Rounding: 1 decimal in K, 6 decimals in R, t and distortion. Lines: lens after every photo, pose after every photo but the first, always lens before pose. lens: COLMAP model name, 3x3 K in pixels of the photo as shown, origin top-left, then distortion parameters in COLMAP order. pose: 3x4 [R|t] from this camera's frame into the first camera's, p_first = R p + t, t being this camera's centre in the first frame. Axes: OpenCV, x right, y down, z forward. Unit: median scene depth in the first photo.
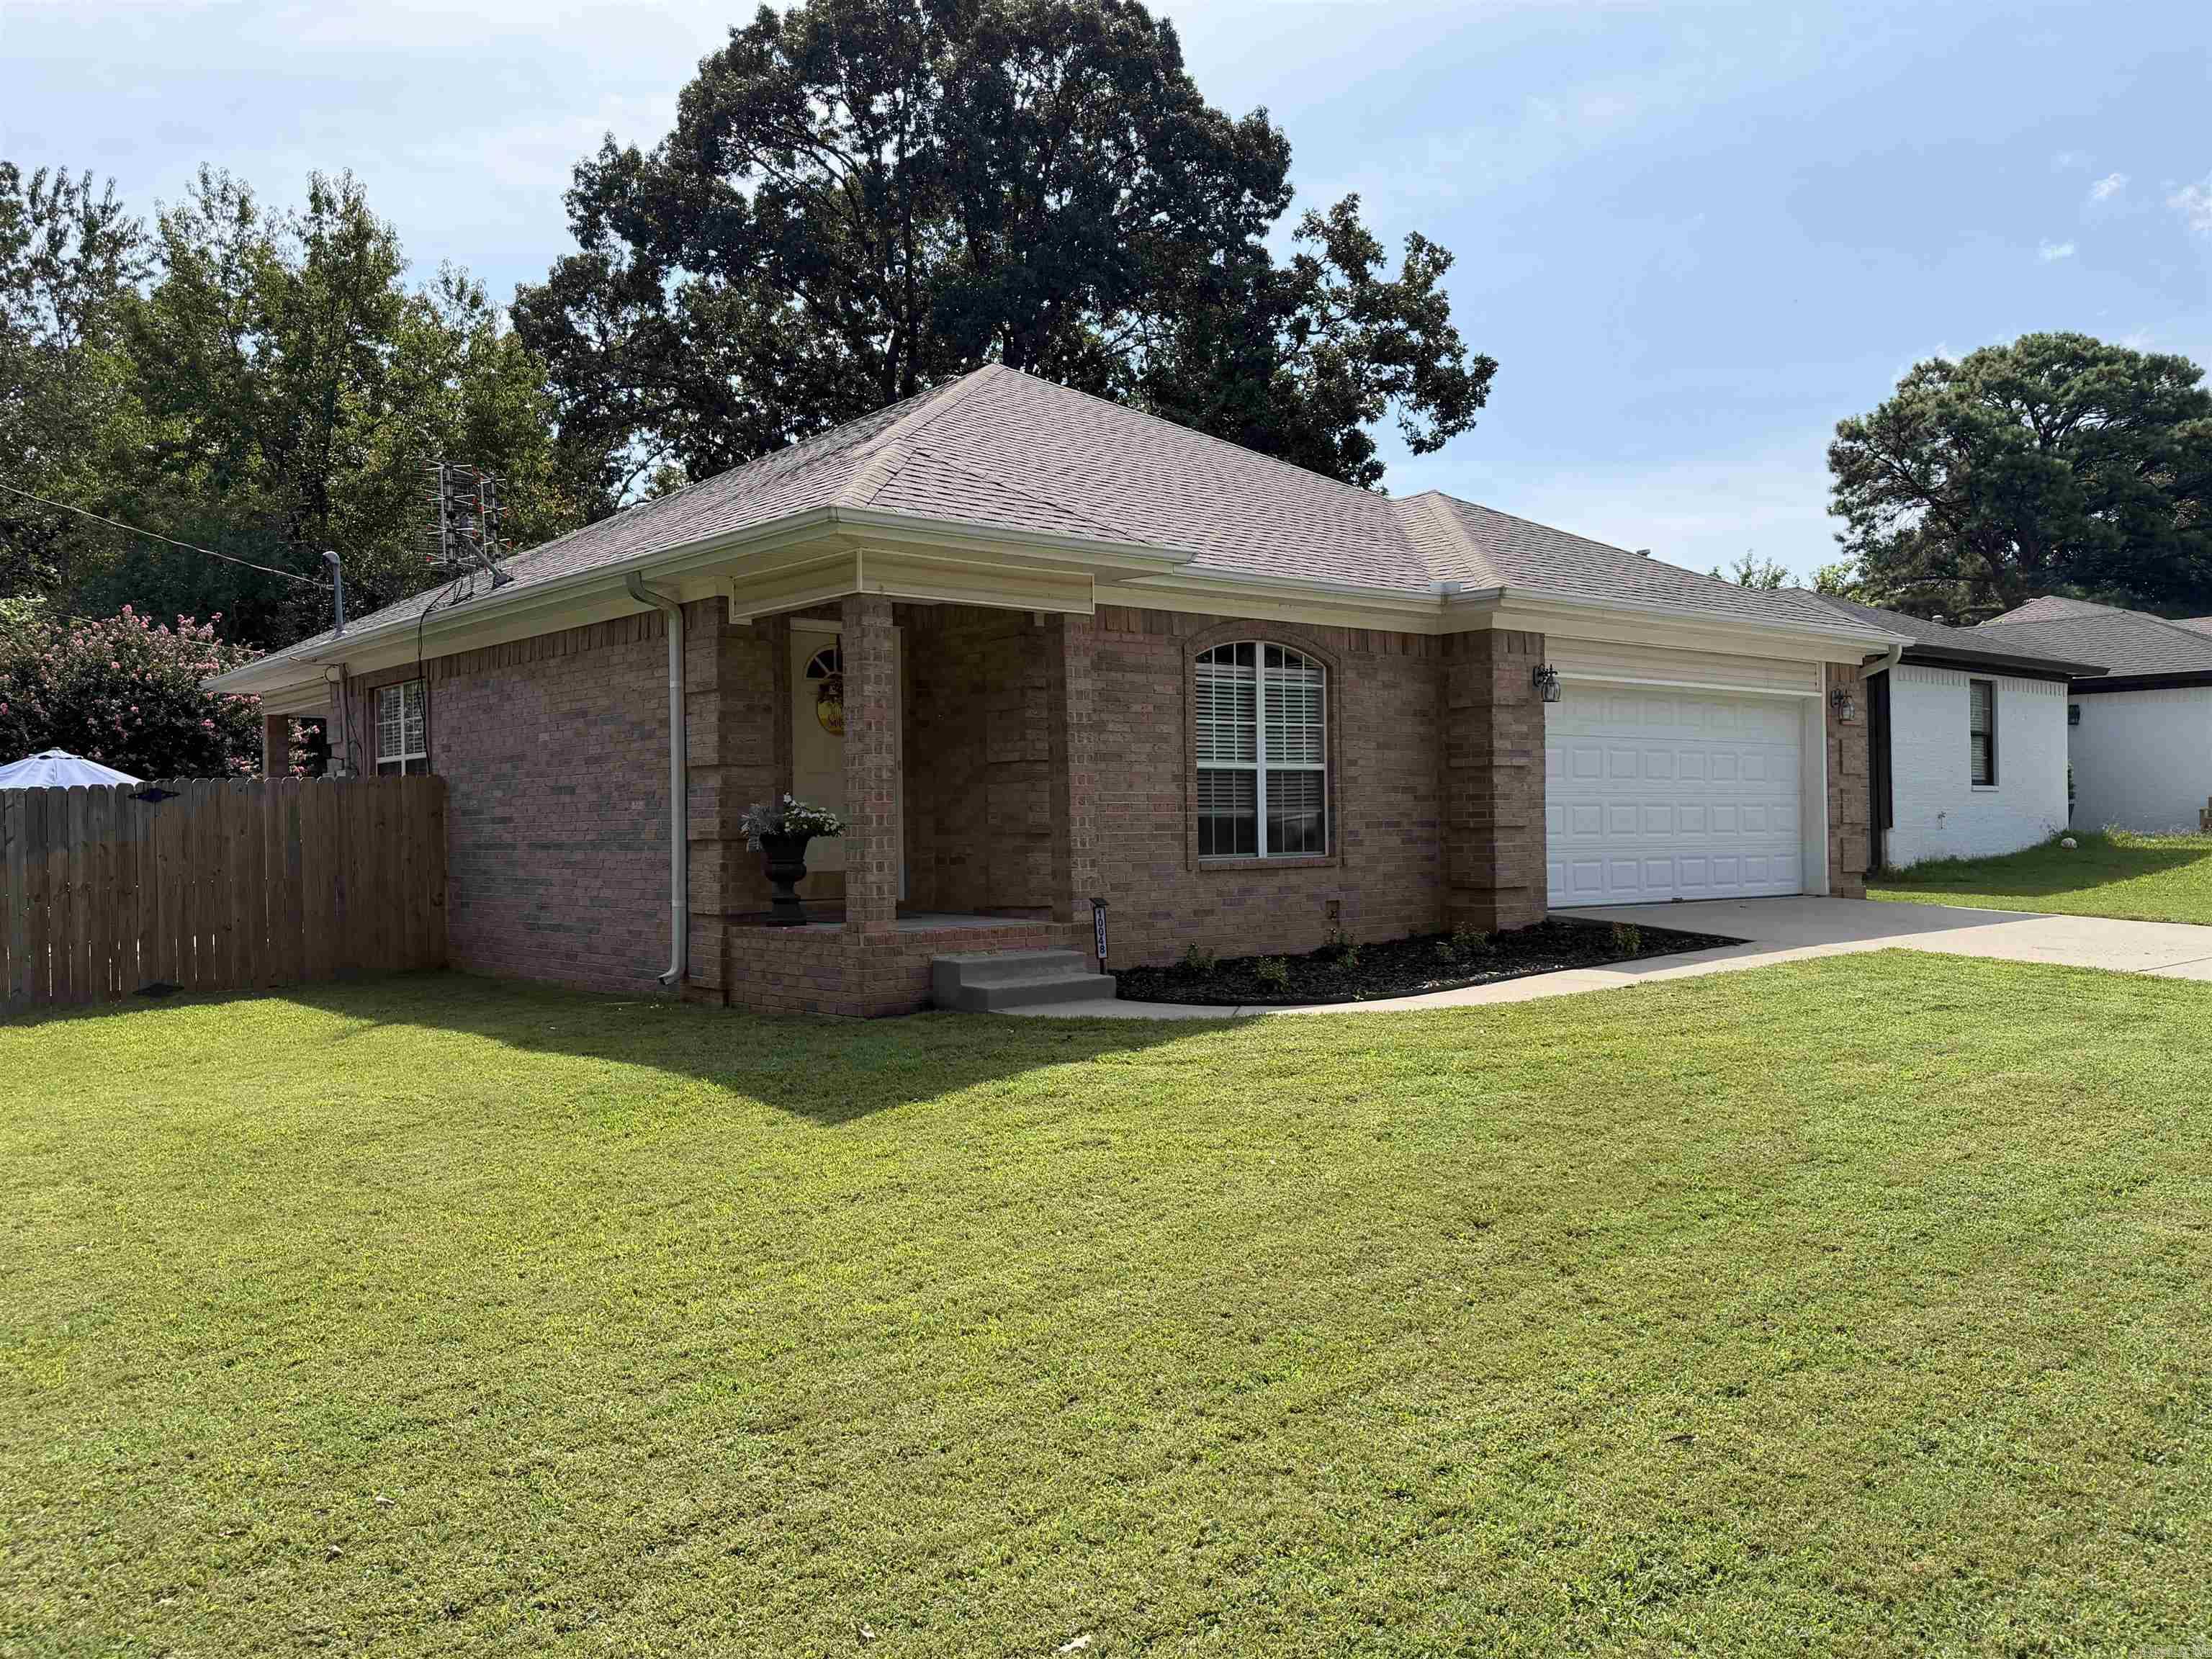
lens RADIAL K [[1768.7, 0, 1107.2], [0, 1768.7, 828.0], [0, 0, 1]] dist [0.048795, -0.005348]
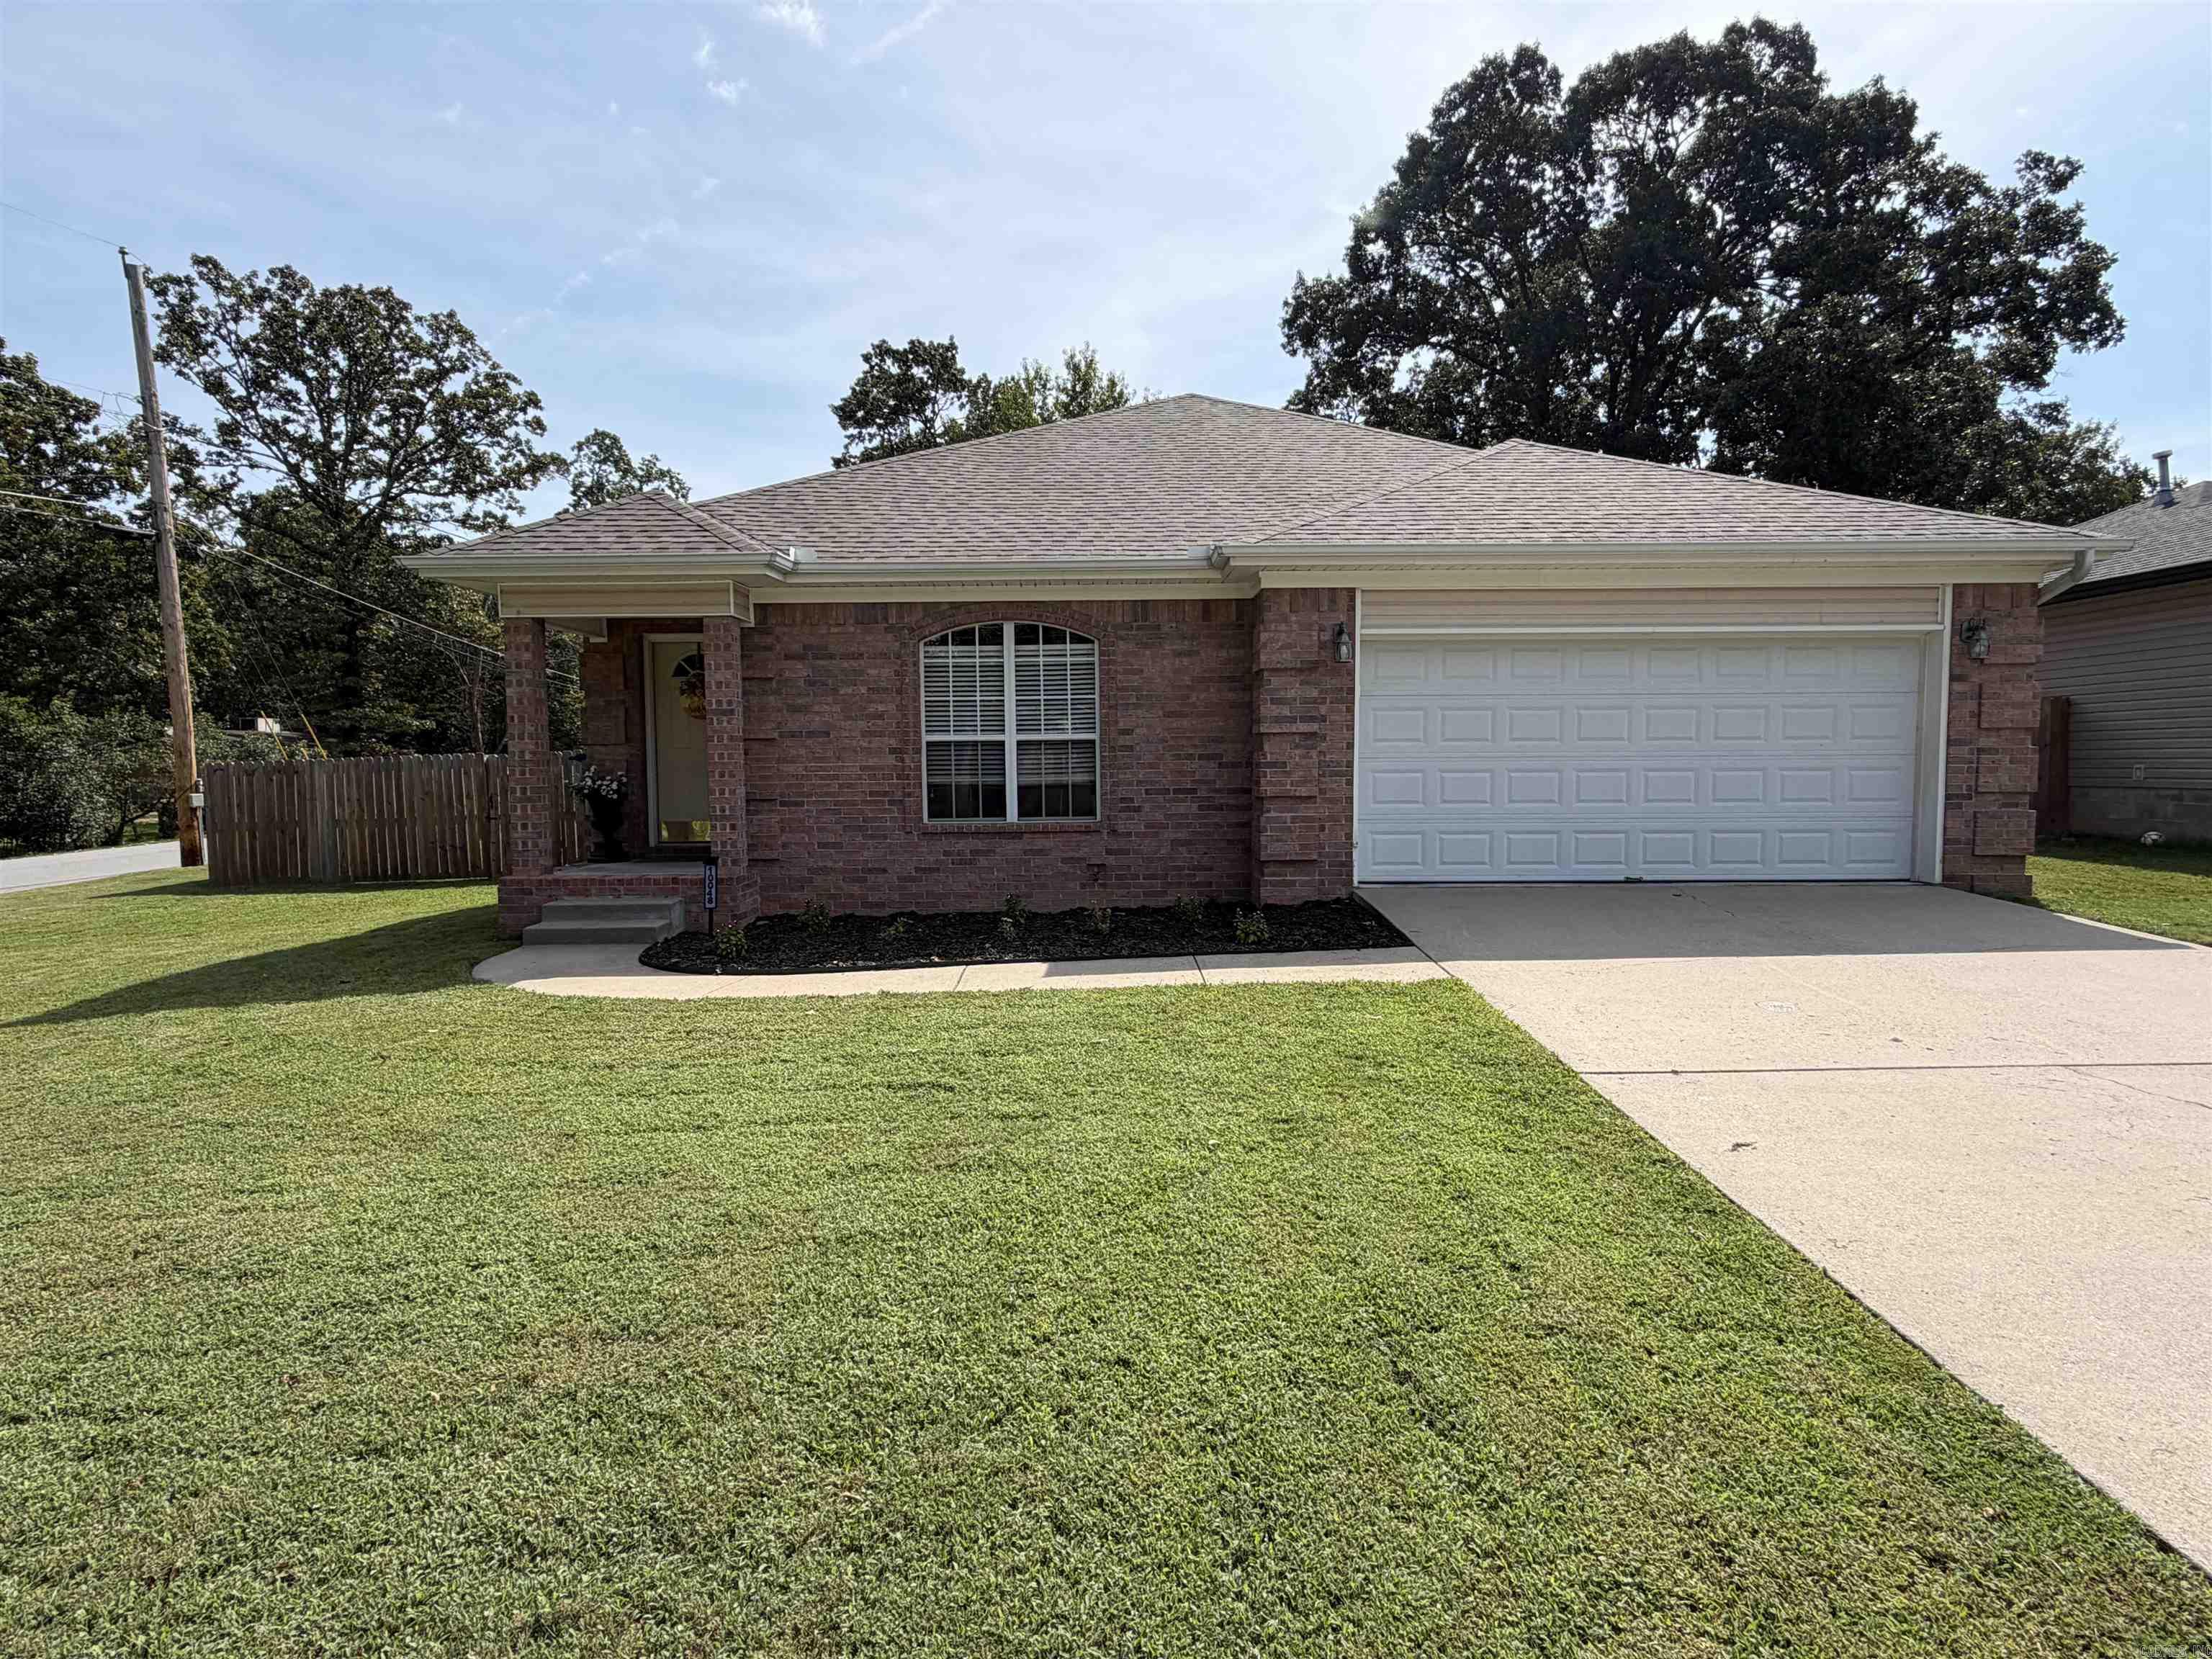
lens RADIAL K [[1142.7, 0, 1106.1], [0, 1142.7, 838.3], [0, 0, 1]] dist [-0.003040, 0.002049]
pose [[0.761307, 0.051291, -0.646360, 0.584643], [-0.000447, 0.996908, 0.078581, -0.028346], [0.648391, -0.059535, 0.758976, 0.498587]]
